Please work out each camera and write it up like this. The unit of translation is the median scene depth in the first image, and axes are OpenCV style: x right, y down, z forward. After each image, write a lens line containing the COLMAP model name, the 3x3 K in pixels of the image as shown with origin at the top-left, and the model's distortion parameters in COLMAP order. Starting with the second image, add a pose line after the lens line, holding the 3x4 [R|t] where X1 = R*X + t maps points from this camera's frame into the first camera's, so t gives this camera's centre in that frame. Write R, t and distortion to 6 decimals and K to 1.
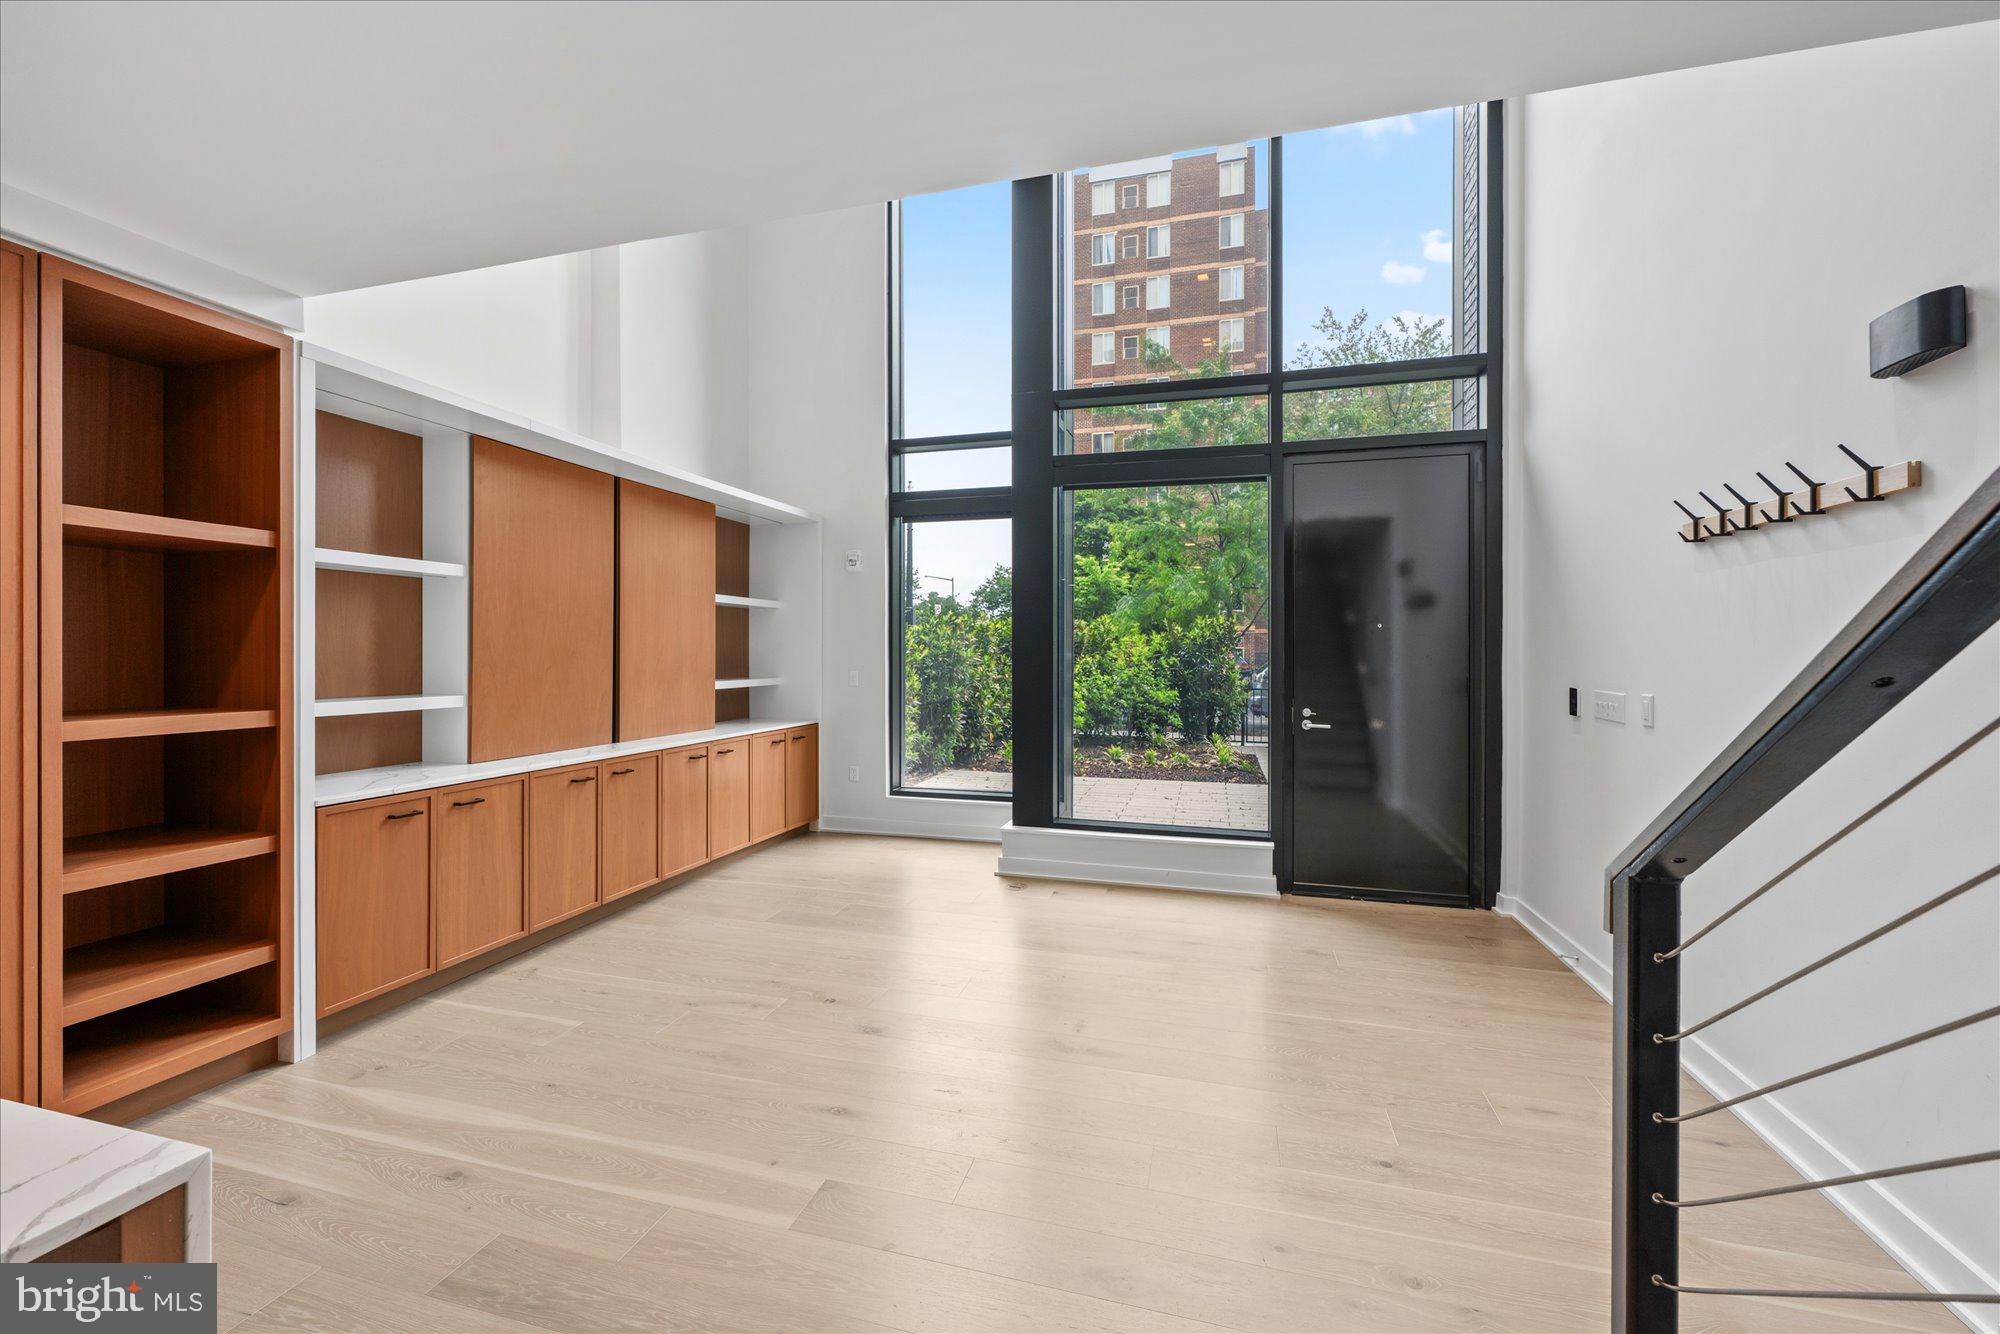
lens RADIAL K [[794.4, 0, 1000.3], [0, 794.4, 651.2], [0, 0, 1]] dist [0.000138, -0.000200]
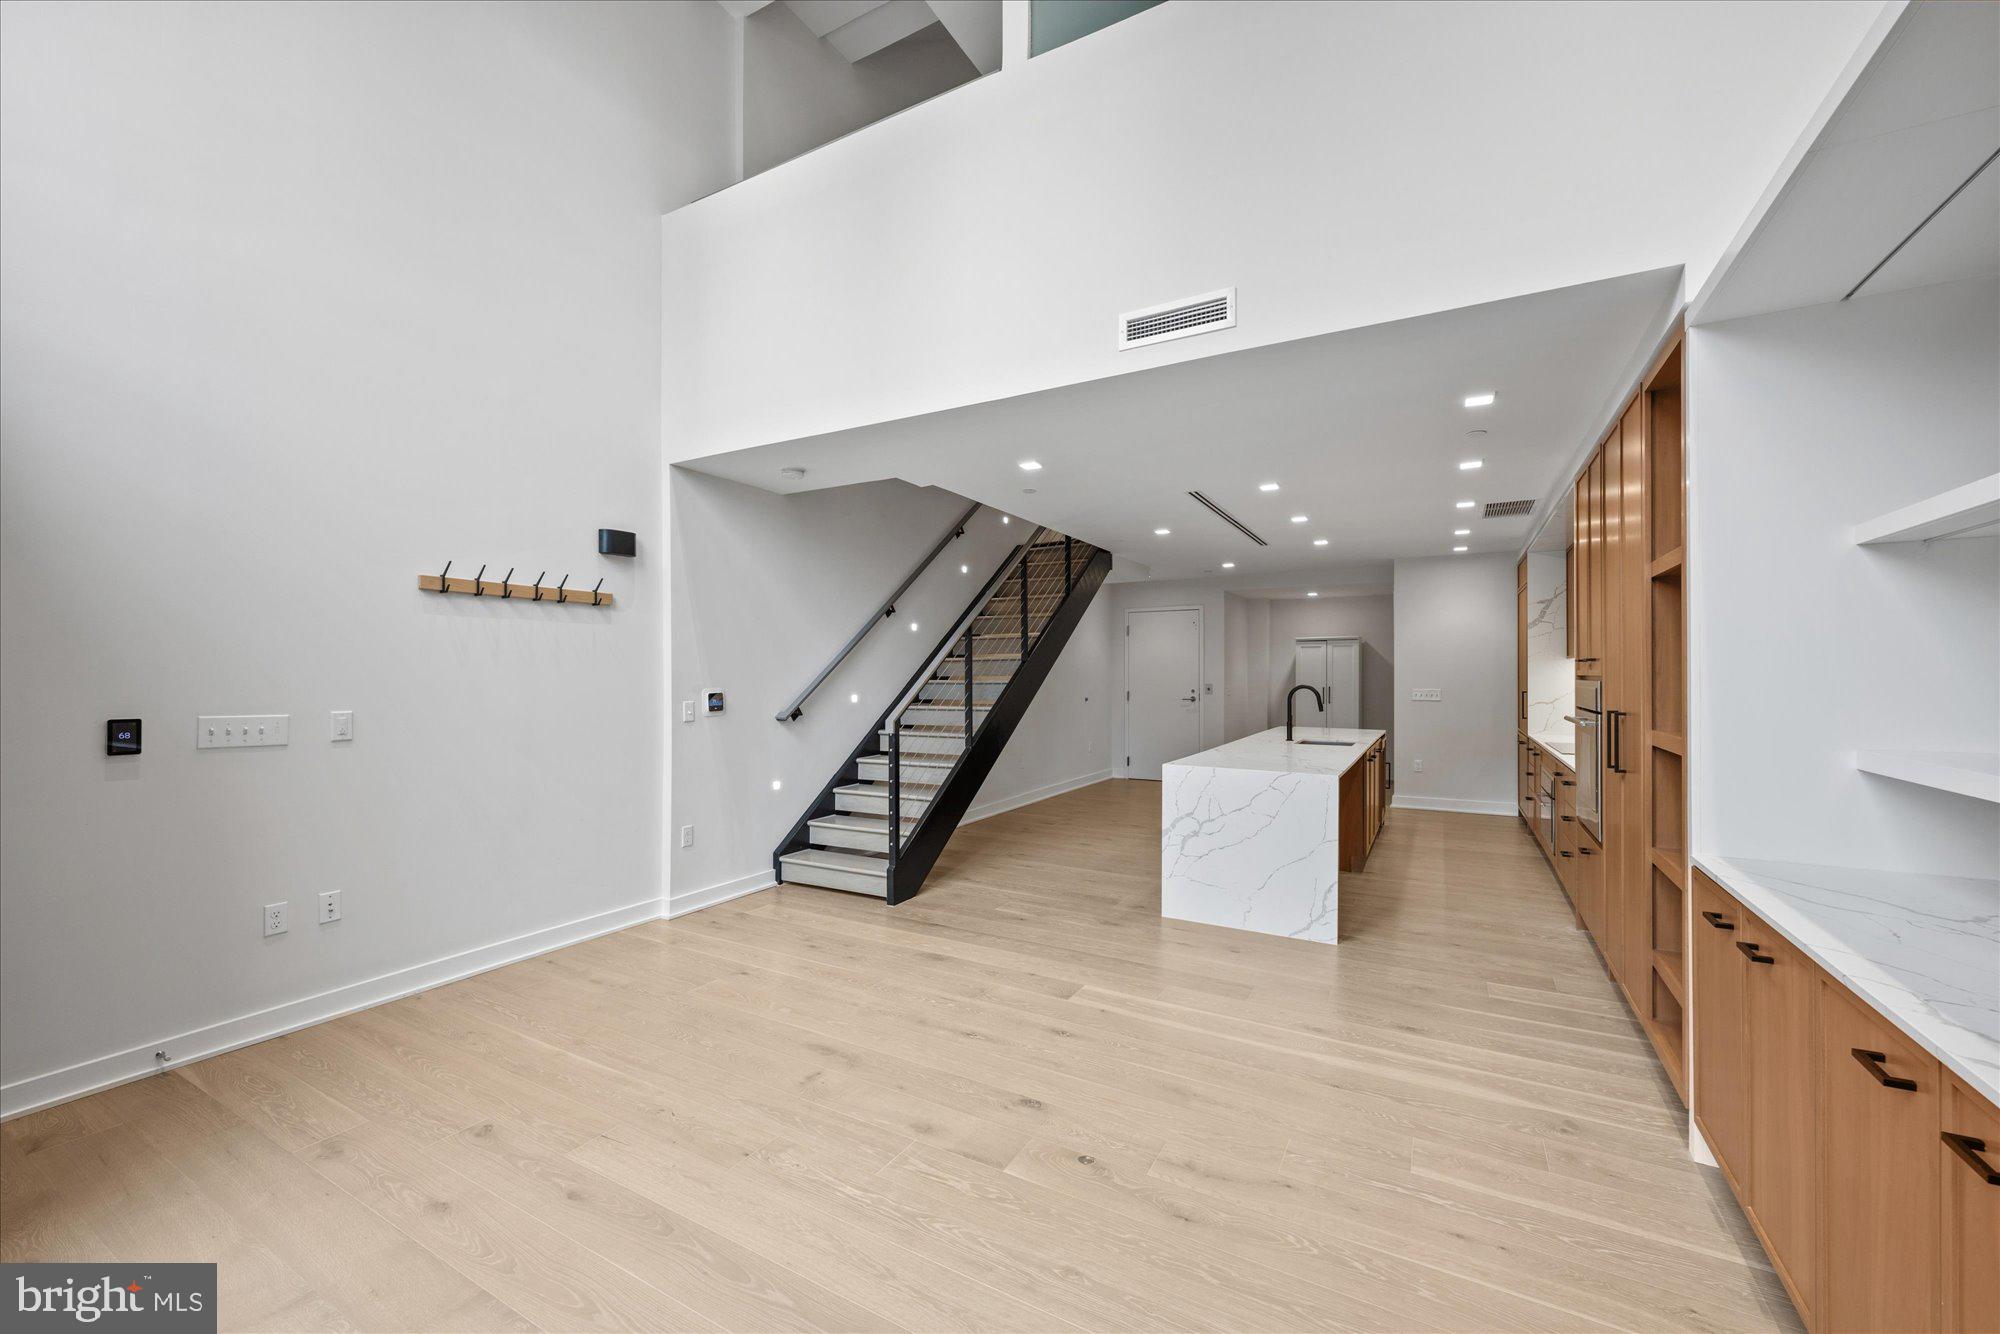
lens RADIAL K [[794.4, 0, 998.6], [0, 794.4, 670.6], [0, 0, 1]] dist [0.000138, -0.000200]
pose [[-0.971741, -0.000463, 0.236050, -0.195377], [-0.002308, 0.999969, -0.007540, 0.002115], [-0.236039, -0.007872, -0.971712, 1.096914]]
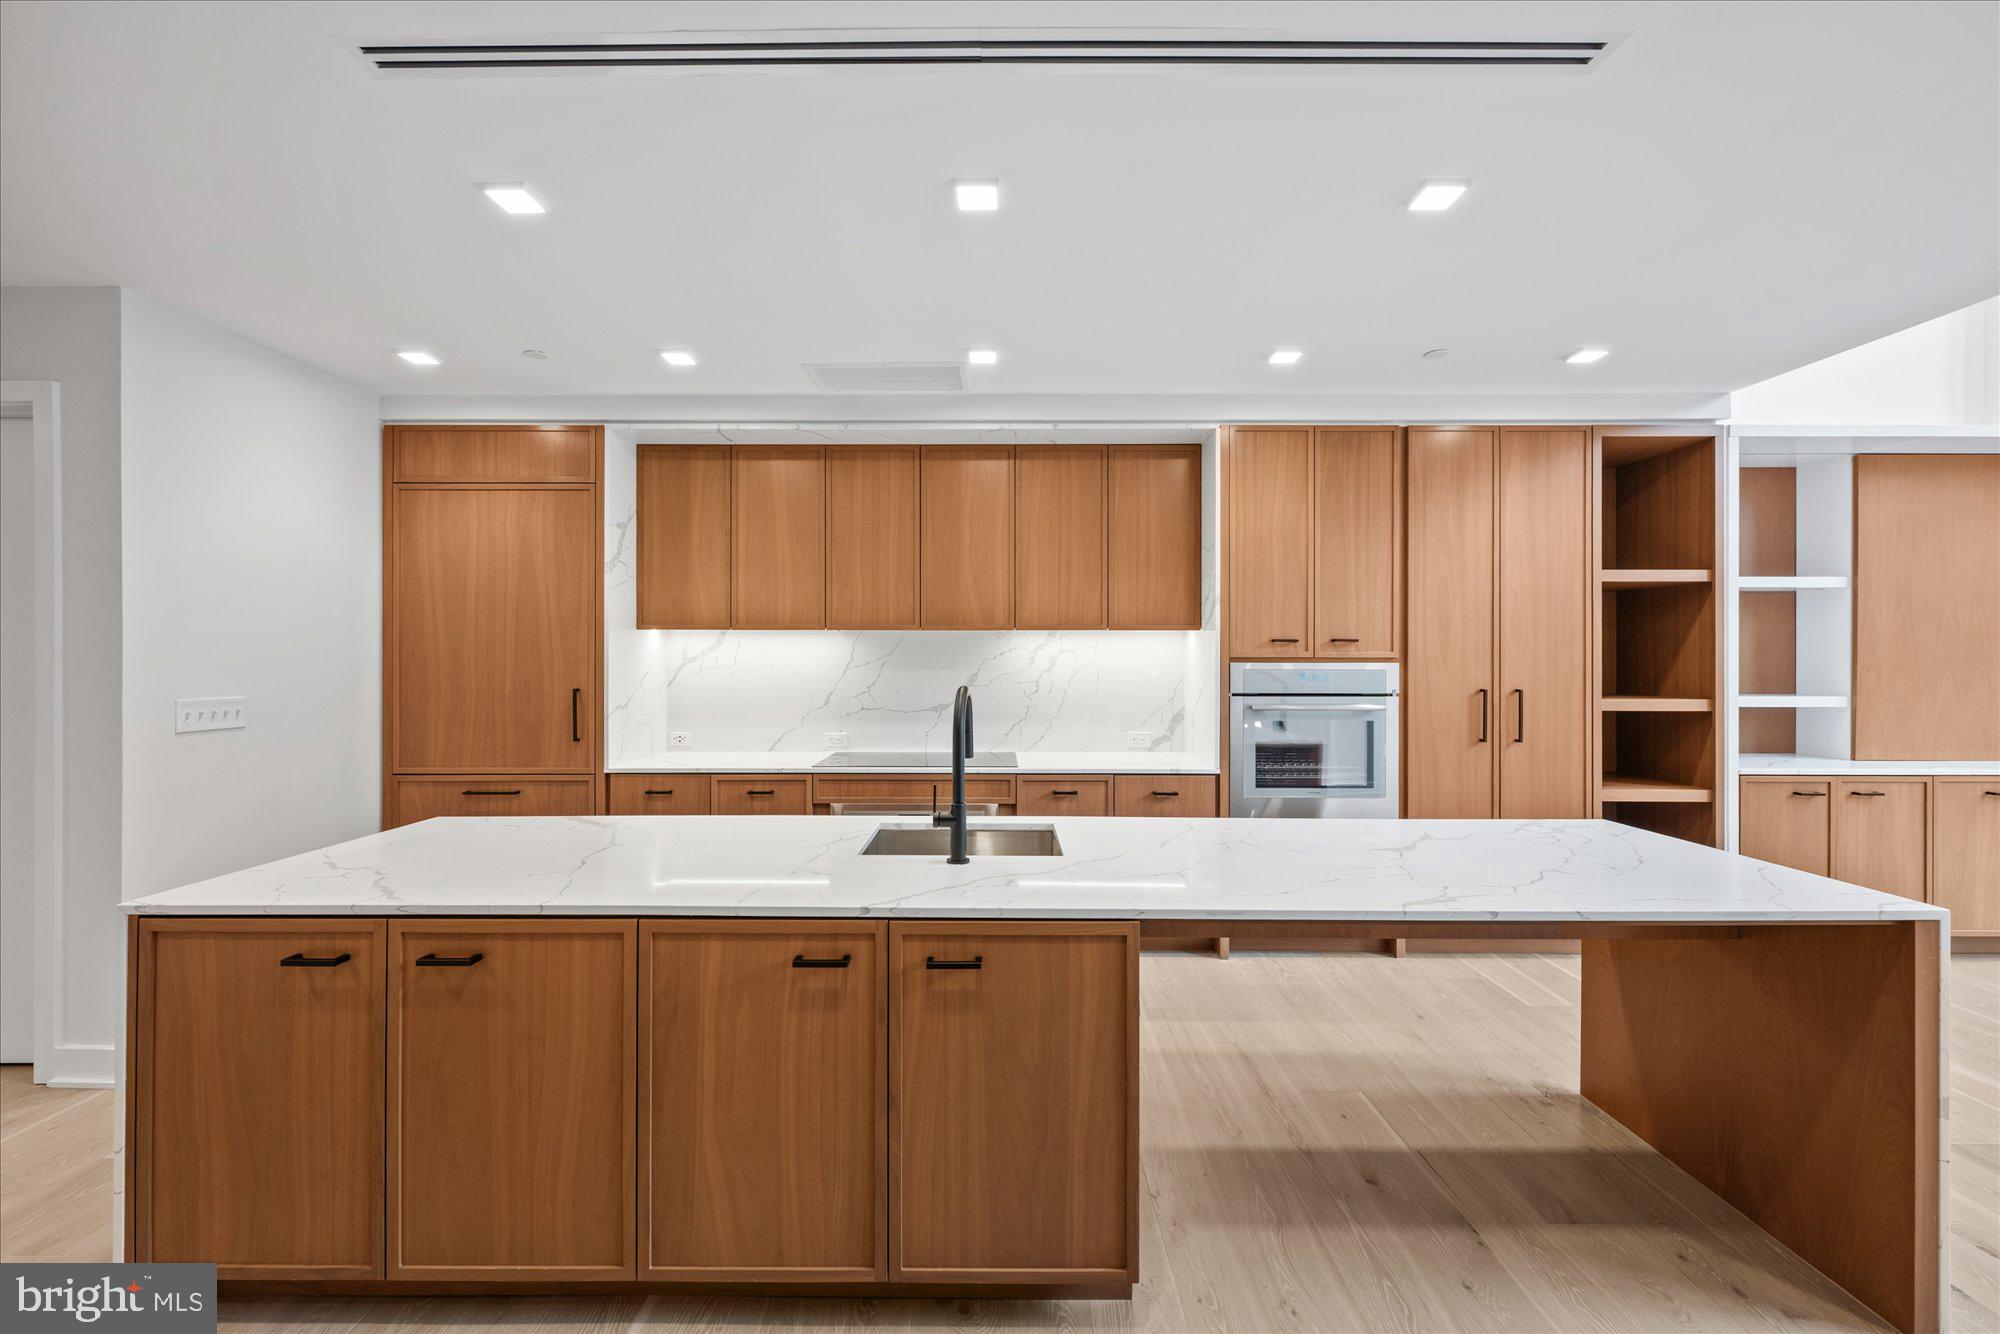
lens RADIAL K [[794.4, 0, 996.3], [0, 794.4, 659.8], [0, 0, 1]] dist [0.000138, -0.000200]
pose [[0.264875, 0.002428, -0.964280, 0.062637], [0.003367, 0.999988, 0.003443, -0.002426], [0.964277, -0.004158, 0.264863, -0.397446]]
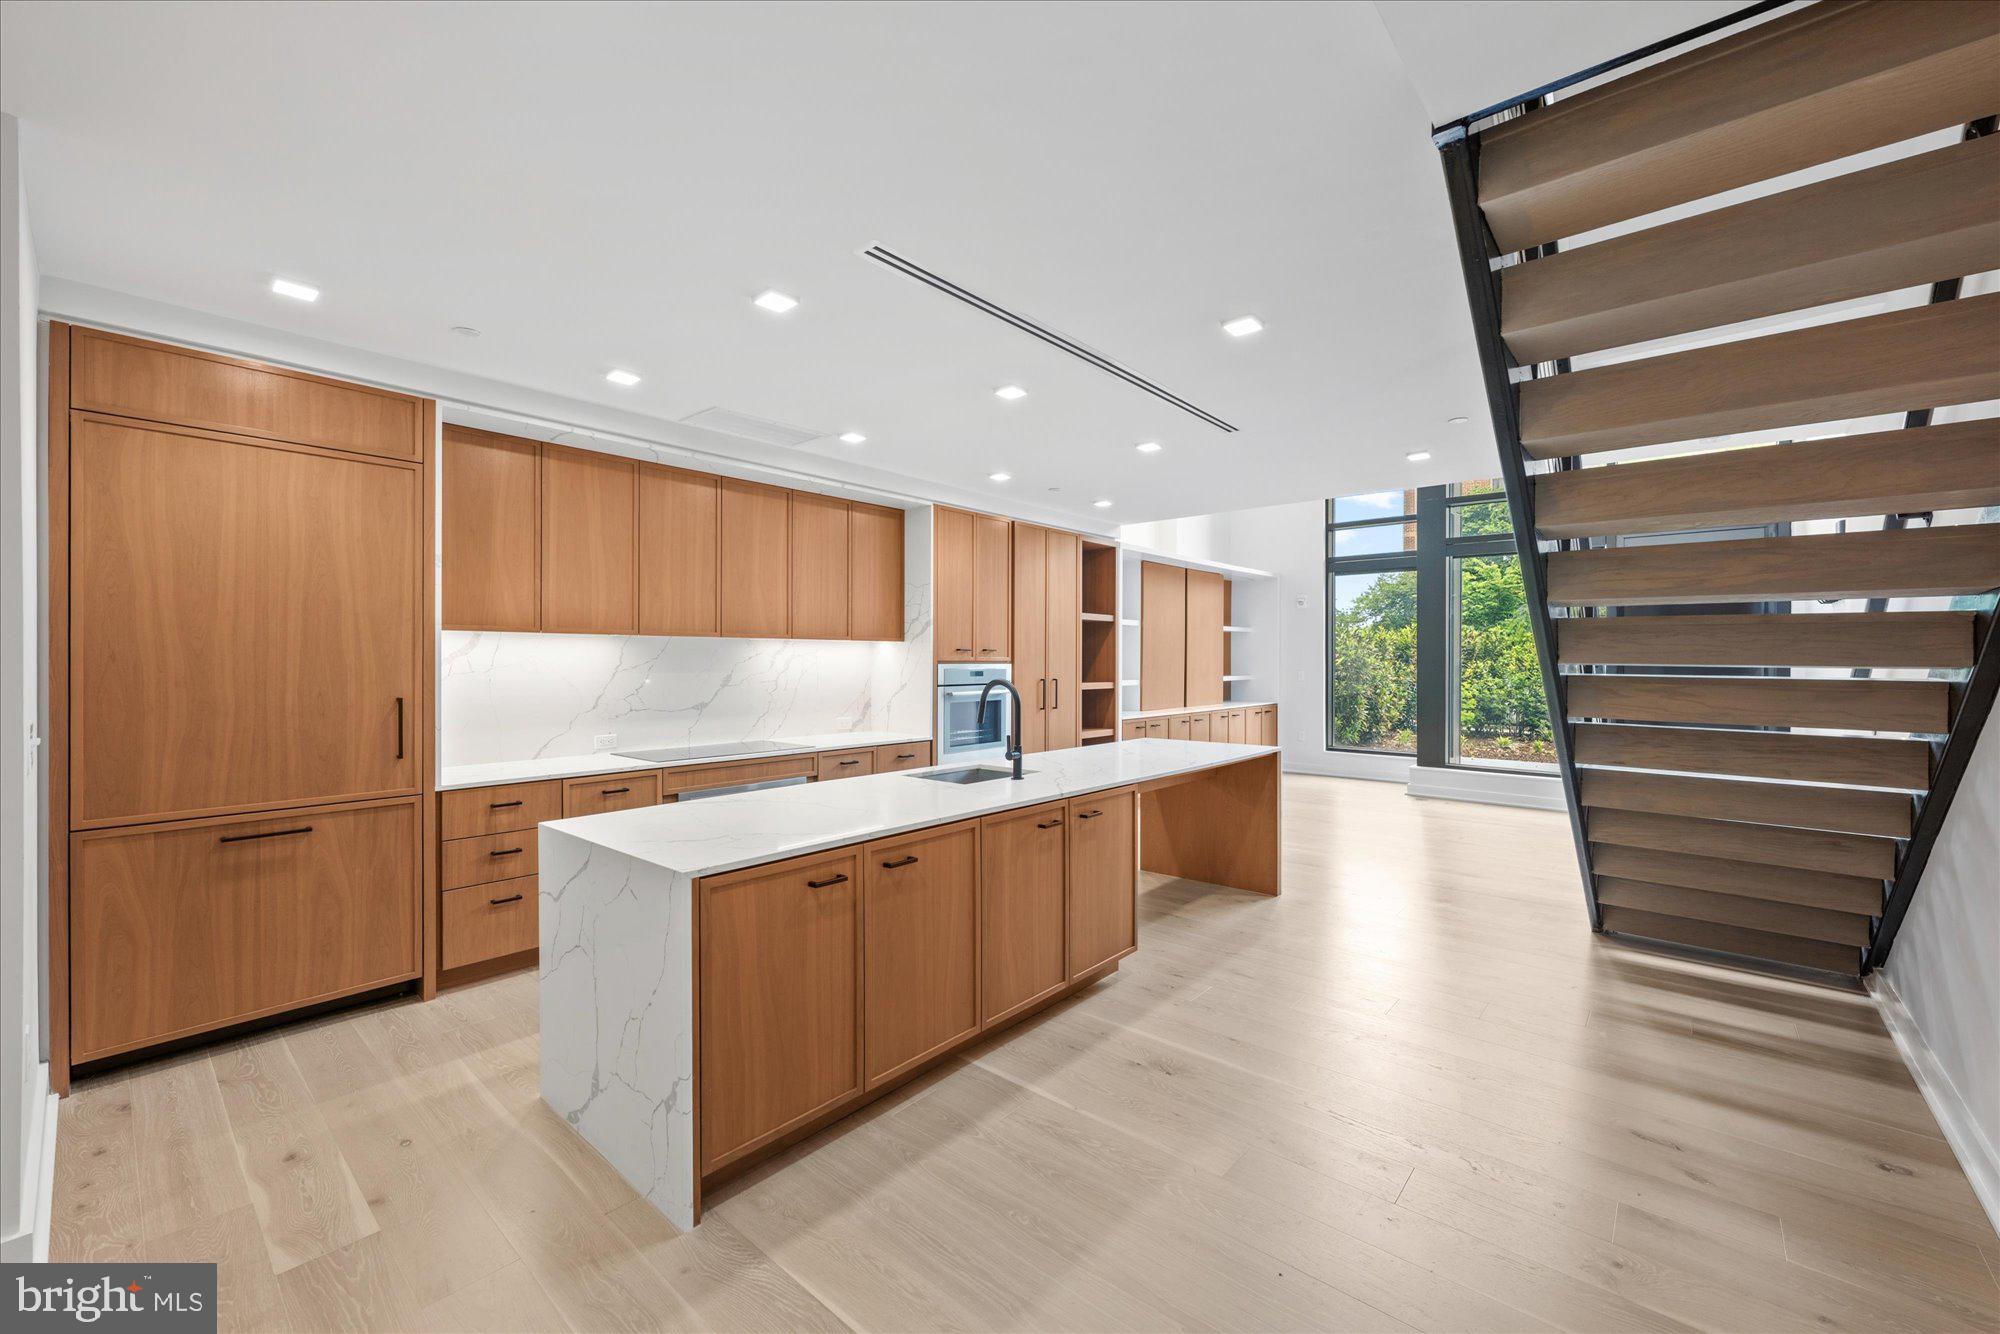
lens RADIAL K [[794.4, 0, 994.1], [0, 794.4, 666.4], [0, 0, 1]] dist [0.000138, -0.000200]
pose [[0.901179, 0.002784, -0.433439, -0.080077], [0.002422, 0.999931, 0.011458, -0.006858], [0.433441, -0.011375, 0.901110, -1.120598]]
